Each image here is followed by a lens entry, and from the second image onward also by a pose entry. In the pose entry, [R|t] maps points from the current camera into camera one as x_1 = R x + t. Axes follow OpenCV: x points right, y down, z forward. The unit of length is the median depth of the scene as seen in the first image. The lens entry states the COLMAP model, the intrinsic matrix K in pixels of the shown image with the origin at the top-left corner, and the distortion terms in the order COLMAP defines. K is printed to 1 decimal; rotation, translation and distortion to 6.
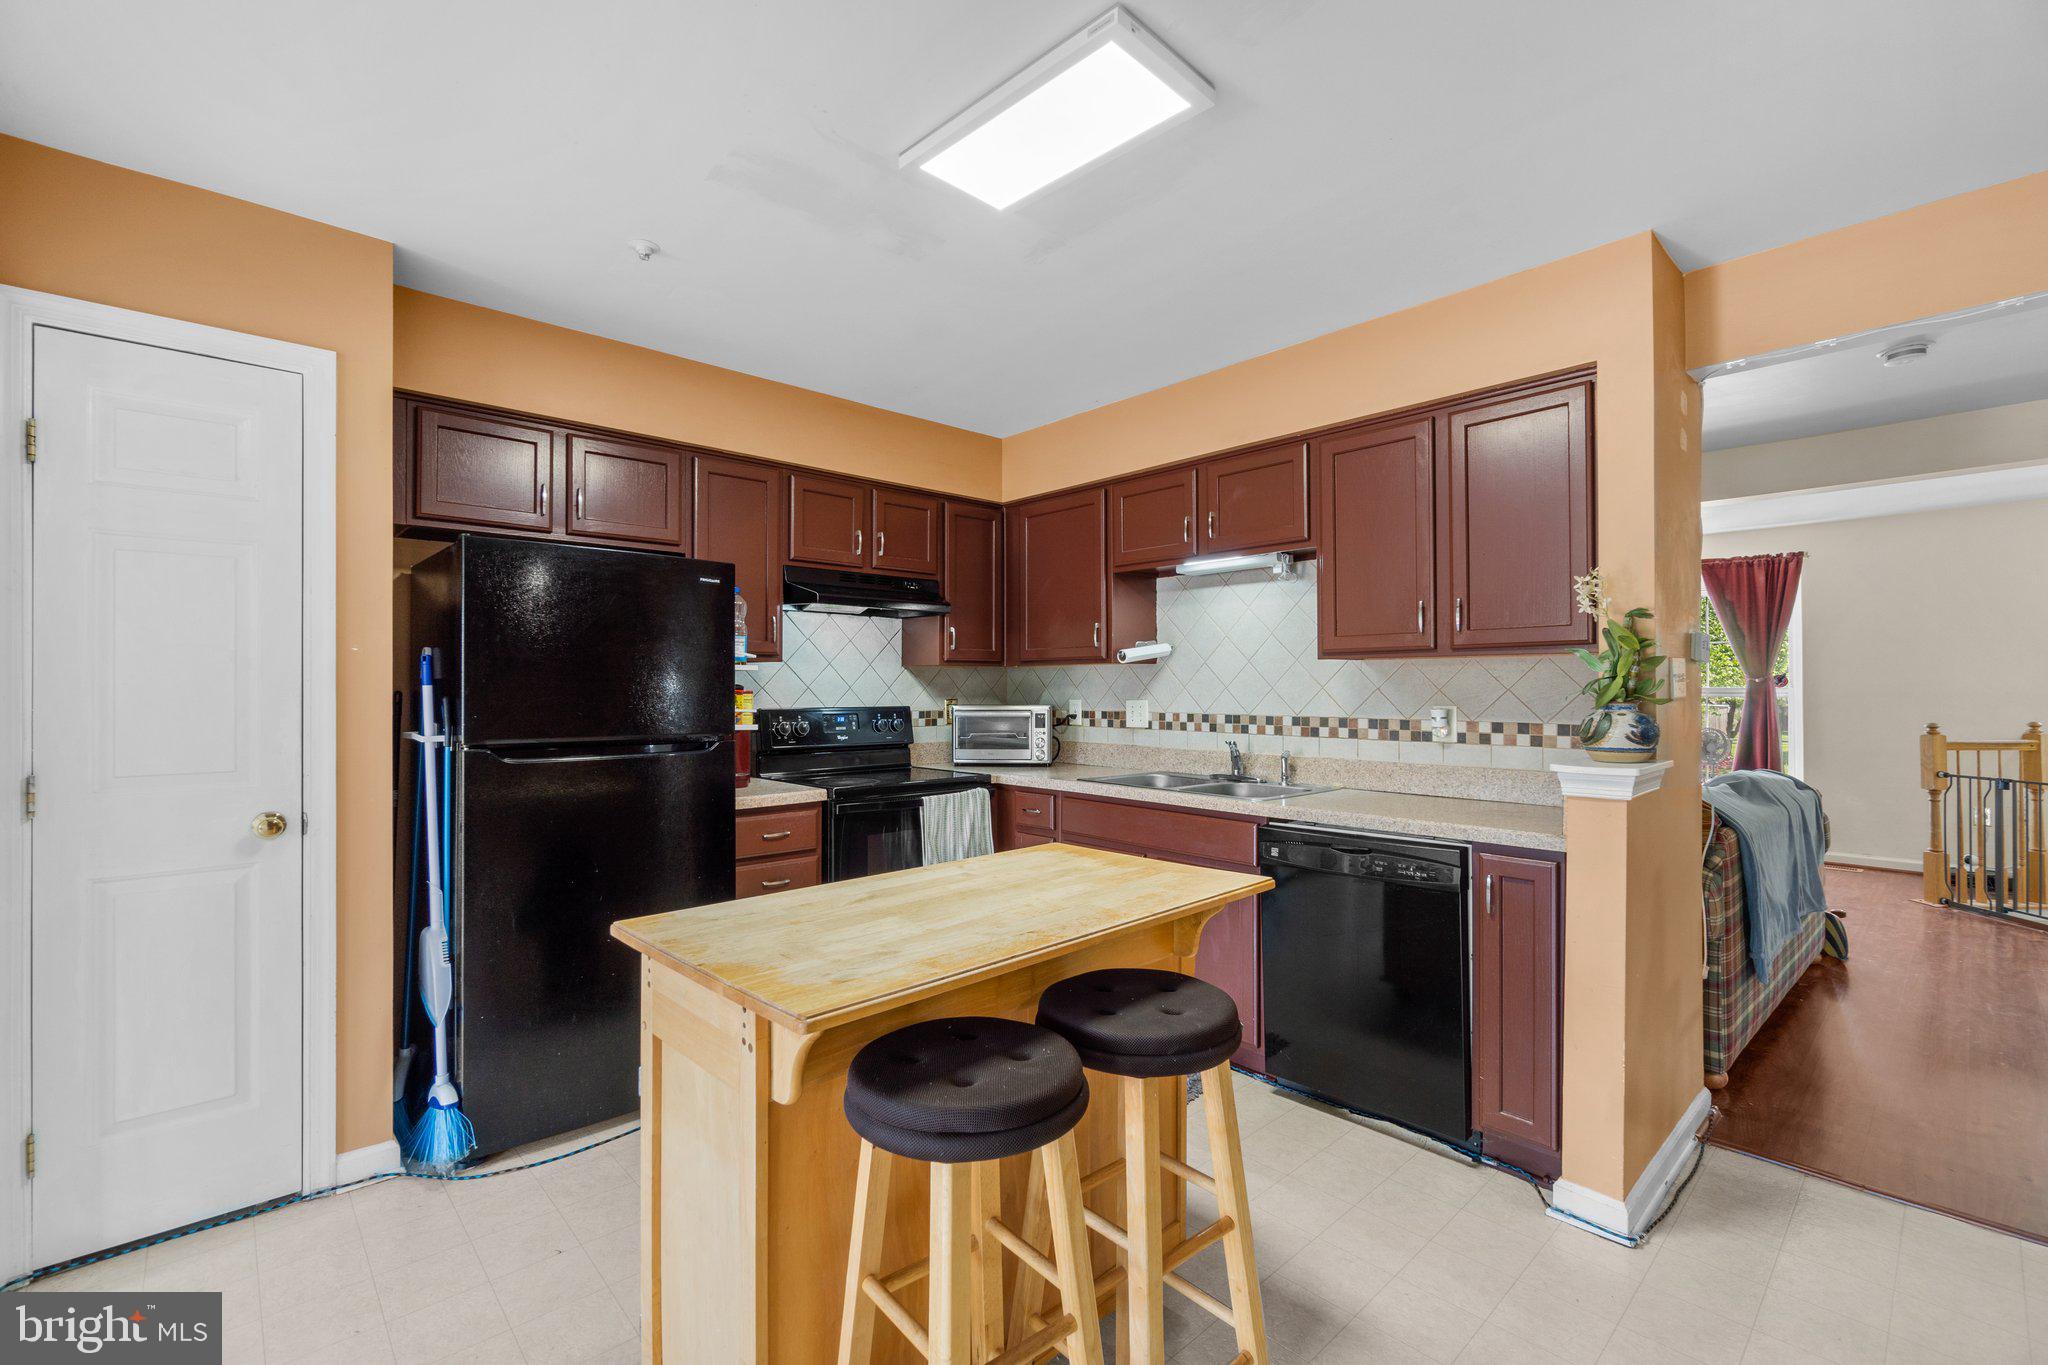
lens RADIAL K [[882.4, 0, 1002.6], [0, 882.4, 671.2], [0, 0, 1]] dist [0.001724, -0.000674]
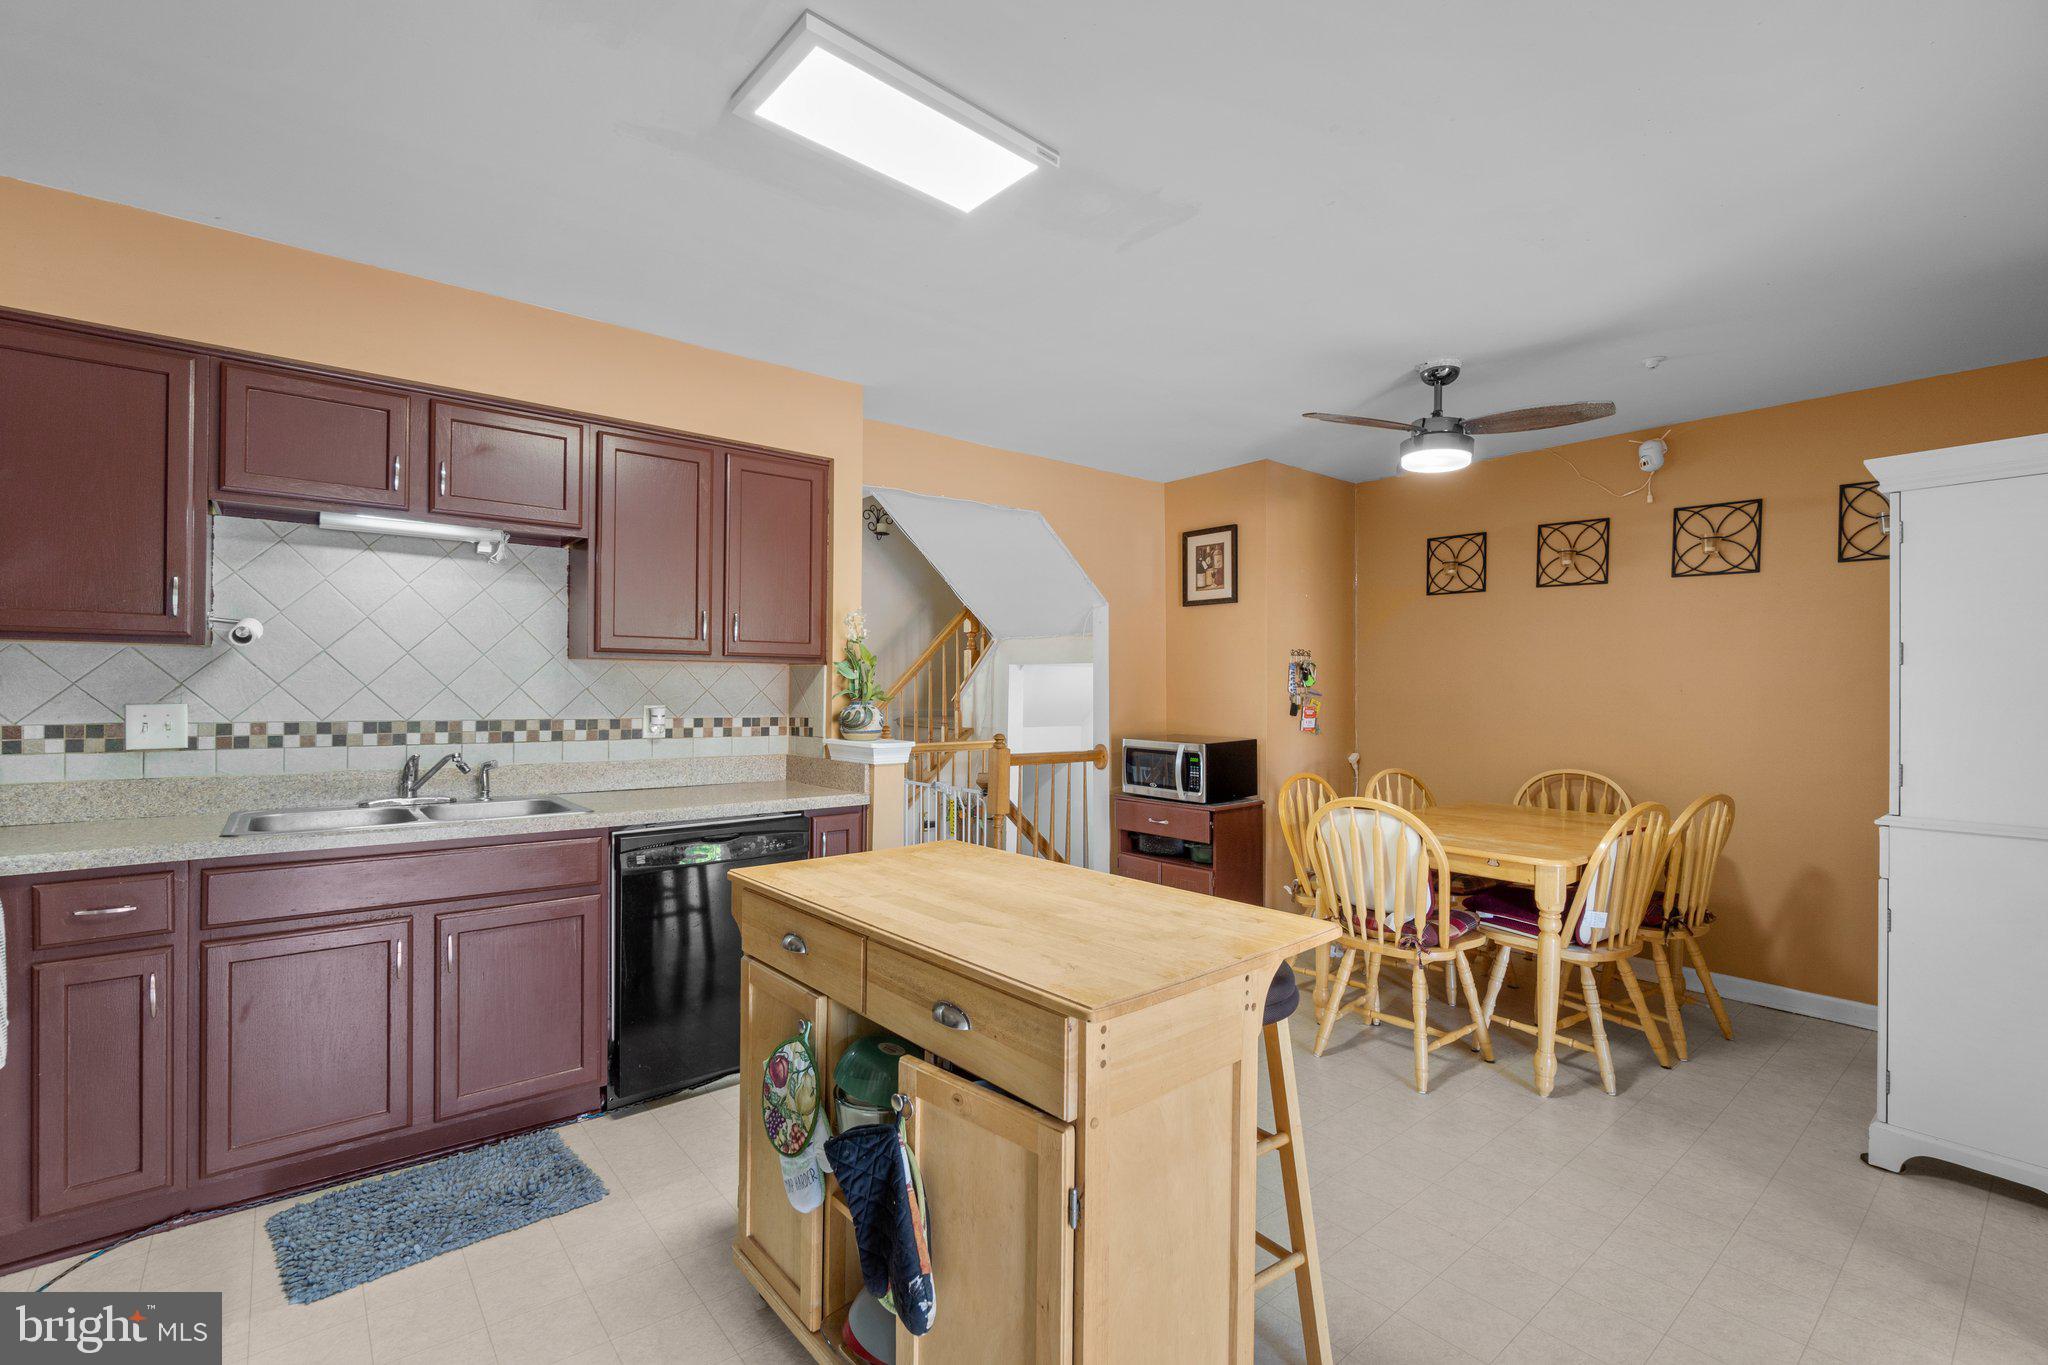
lens RADIAL K [[908.4, 0, 1024.0], [0, 908.4, 682.5], [0, 0, 1]] dist [0.000272, 0.000252]
pose [[0.052606, 0.006804, 0.998592, -0.547760], [-0.029051, 0.999564, -0.005280, 0.004301], [-0.998193, -0.028732, 0.052781, 0.452446]]
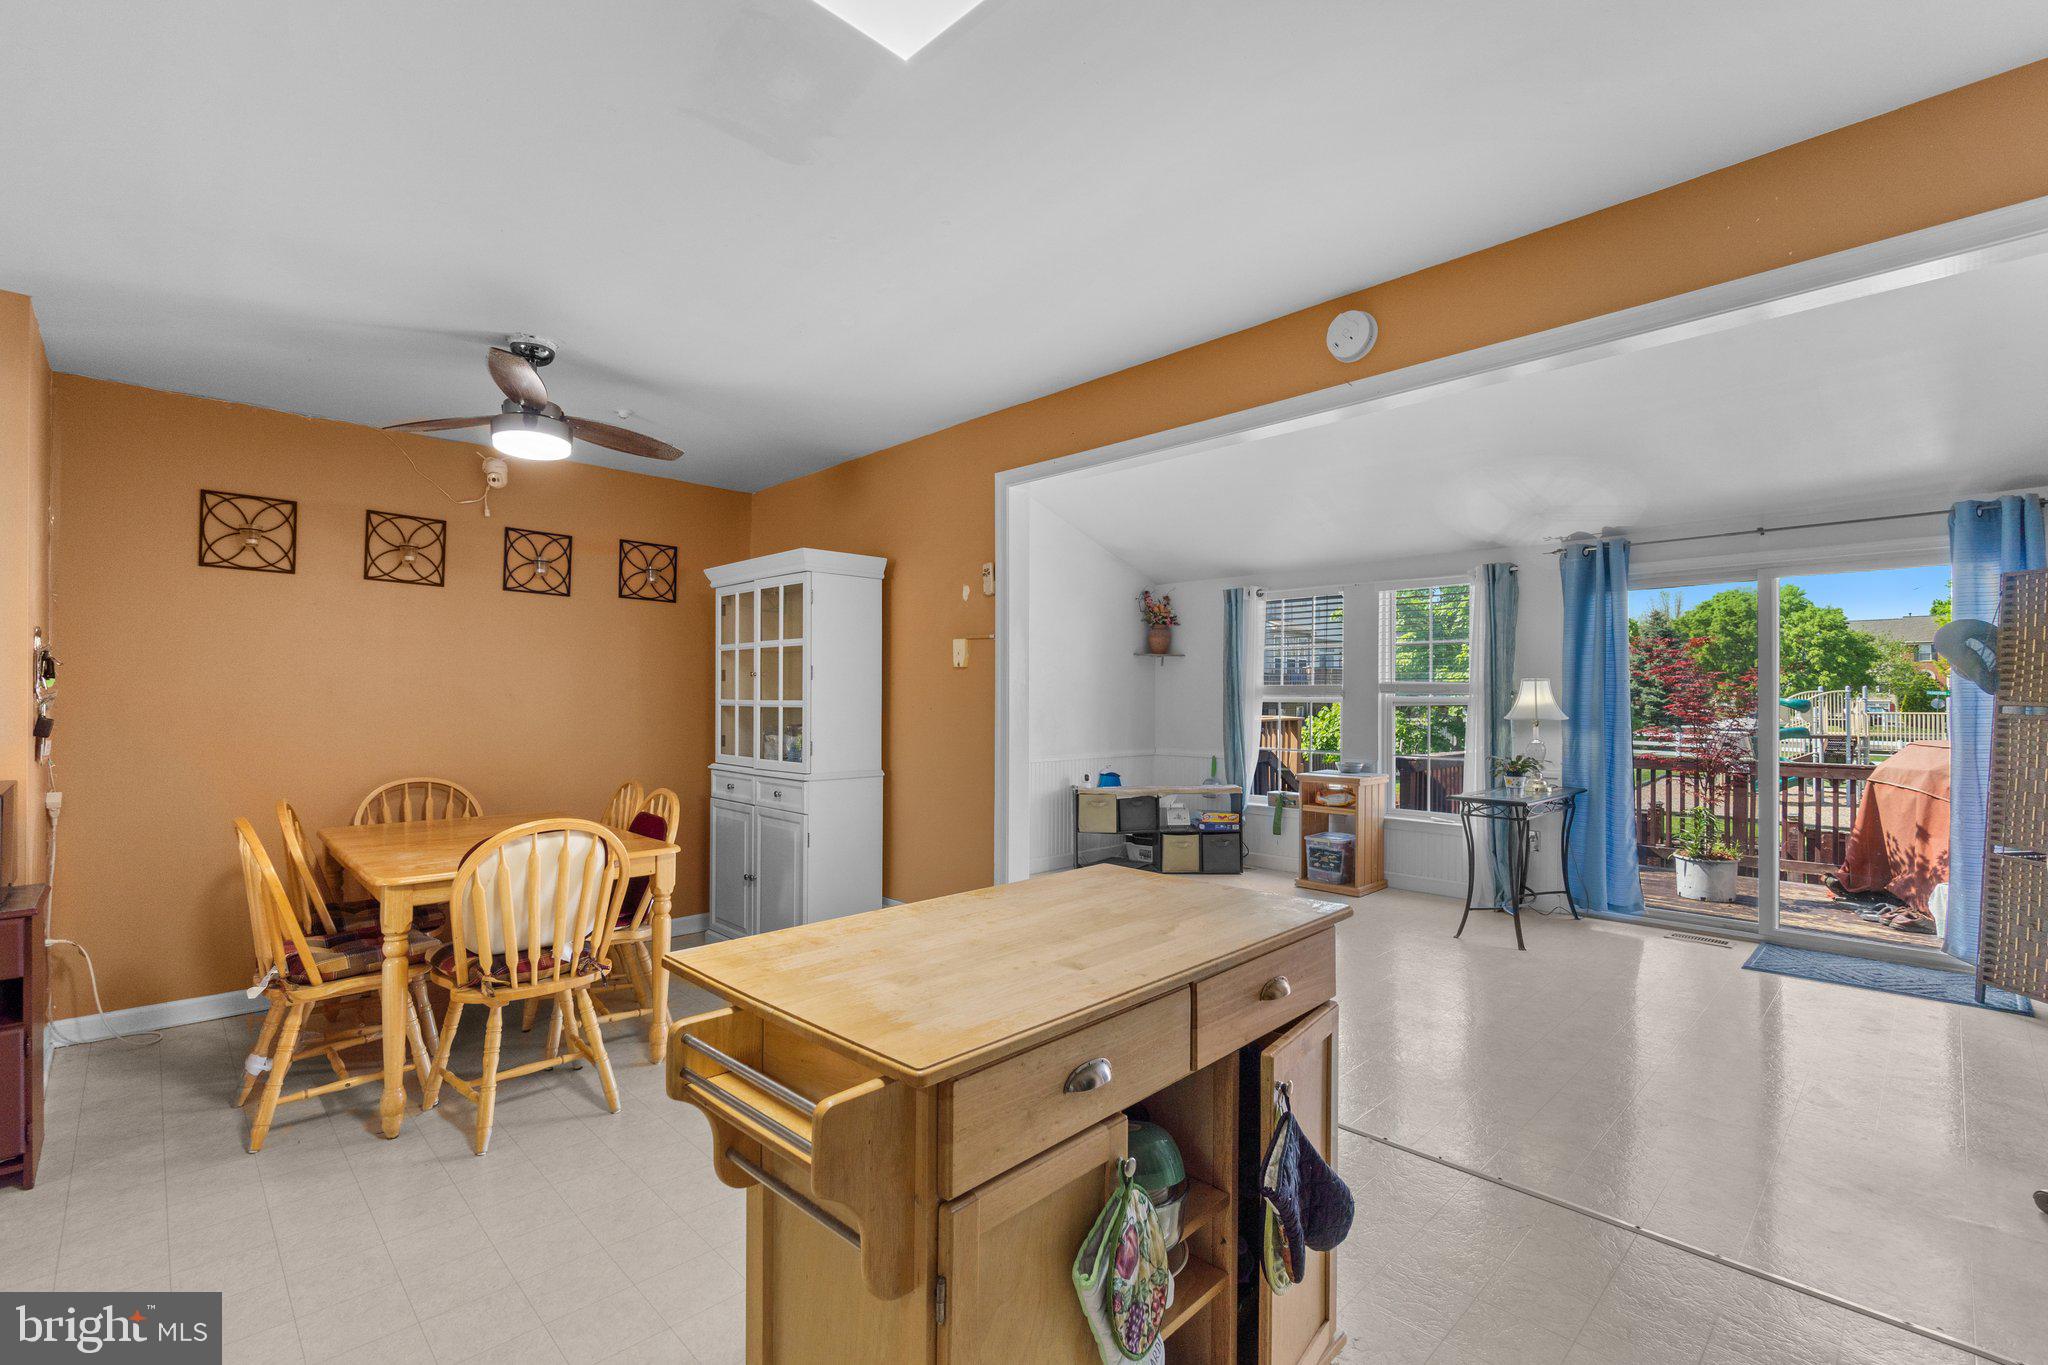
lens RADIAL K [[892.8, 0, 997.9], [0, 892.8, 678.3], [0, 0, 1]] dist [-0.001917, -0.000068]
pose [[-0.998850, -0.000629, -0.047930, 0.031601], [0.001438, 0.999070, -0.043082, 0.016942], [0.047913, -0.043102, -0.997921, 0.960405]]
